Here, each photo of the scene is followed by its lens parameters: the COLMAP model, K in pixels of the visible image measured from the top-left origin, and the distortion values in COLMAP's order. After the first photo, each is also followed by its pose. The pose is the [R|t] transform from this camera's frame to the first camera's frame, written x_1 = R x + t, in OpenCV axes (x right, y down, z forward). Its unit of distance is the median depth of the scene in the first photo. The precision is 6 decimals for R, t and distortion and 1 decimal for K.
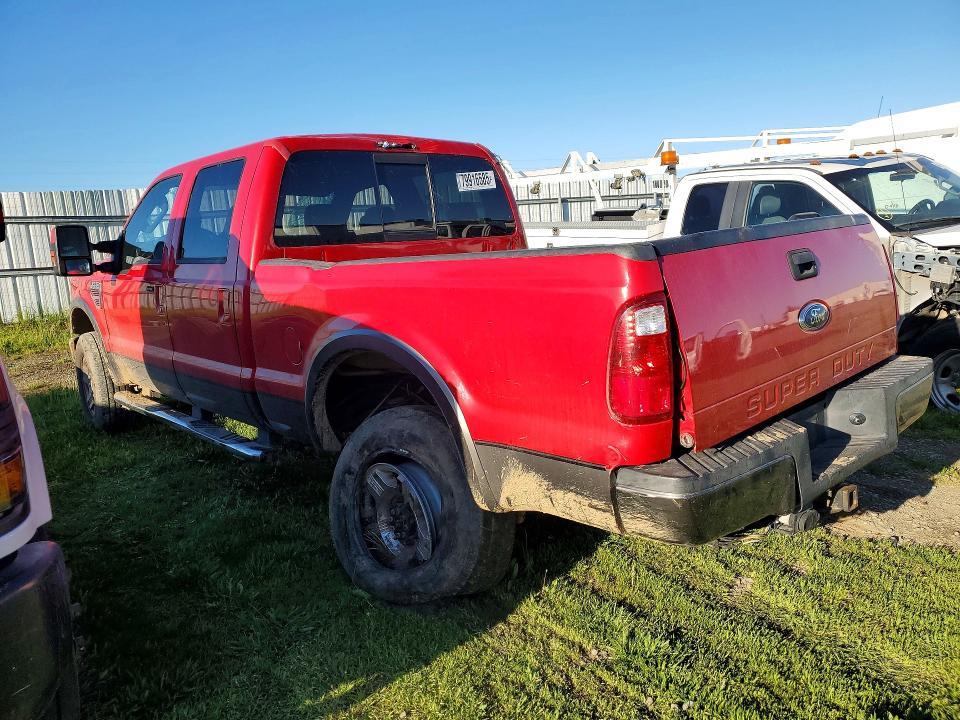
lens RADIAL K [[763.8, 0, 474.3], [0, 763.8, 363.1], [0, 0, 1]] dist [0.030079, -0.013518]
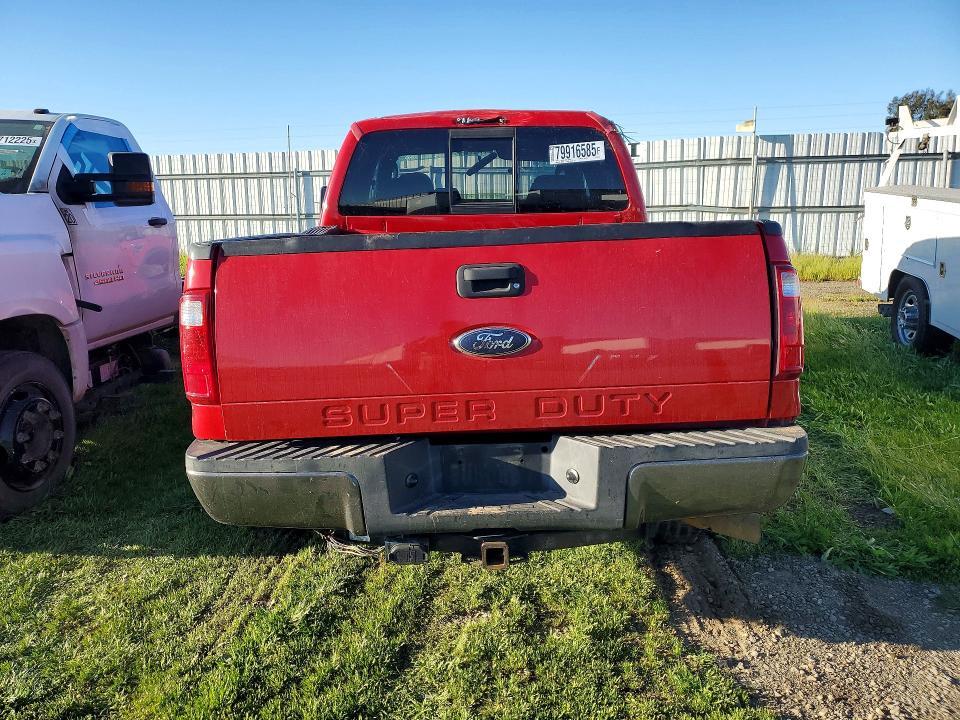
lens RADIAL K [[763.8, 0, 475.1], [0, 763.8, 360.2], [0, 0, 1]] dist [0.030079, -0.013518]
pose [[0.720735, 0.184301, -0.668262, 0.607613], [-0.137036, 0.982866, 0.123269, -0.085889], [0.679530, 0.002732, 0.733642, 0.218876]]
